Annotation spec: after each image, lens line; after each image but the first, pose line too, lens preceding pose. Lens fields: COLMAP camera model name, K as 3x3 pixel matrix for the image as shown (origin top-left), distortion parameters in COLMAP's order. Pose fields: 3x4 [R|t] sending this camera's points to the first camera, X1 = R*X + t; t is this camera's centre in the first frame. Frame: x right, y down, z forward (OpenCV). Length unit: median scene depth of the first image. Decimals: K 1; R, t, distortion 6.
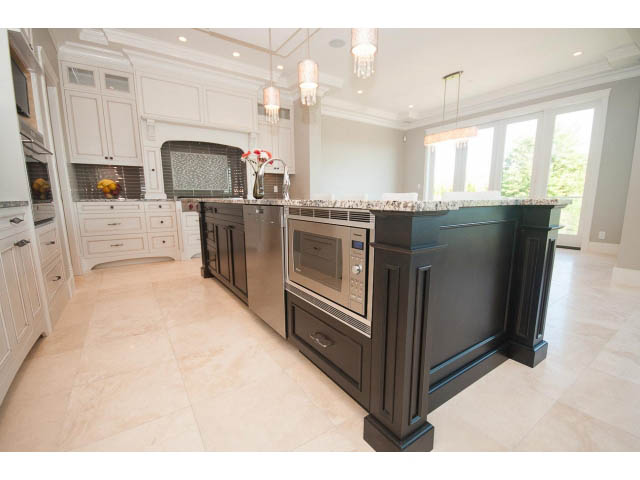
lens RADIAL K [[294.5, 0, 335.9], [0, 294.5, 233.4], [0, 0, 1]] dist [-0.000340, -0.007653]
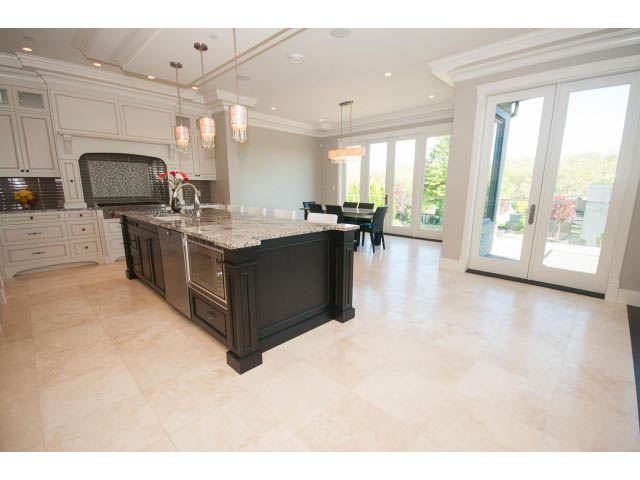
lens RADIAL K [[294.5, 0, 332.4], [0, 294.5, 233.9], [0, 0, 1]] dist [-0.000340, -0.007653]
pose [[0.981955, -0.025880, 0.187334, 0.117708], [0.019052, 0.999090, 0.038159, -0.051485], [-0.188151, -0.033901, 0.981555, -0.260313]]
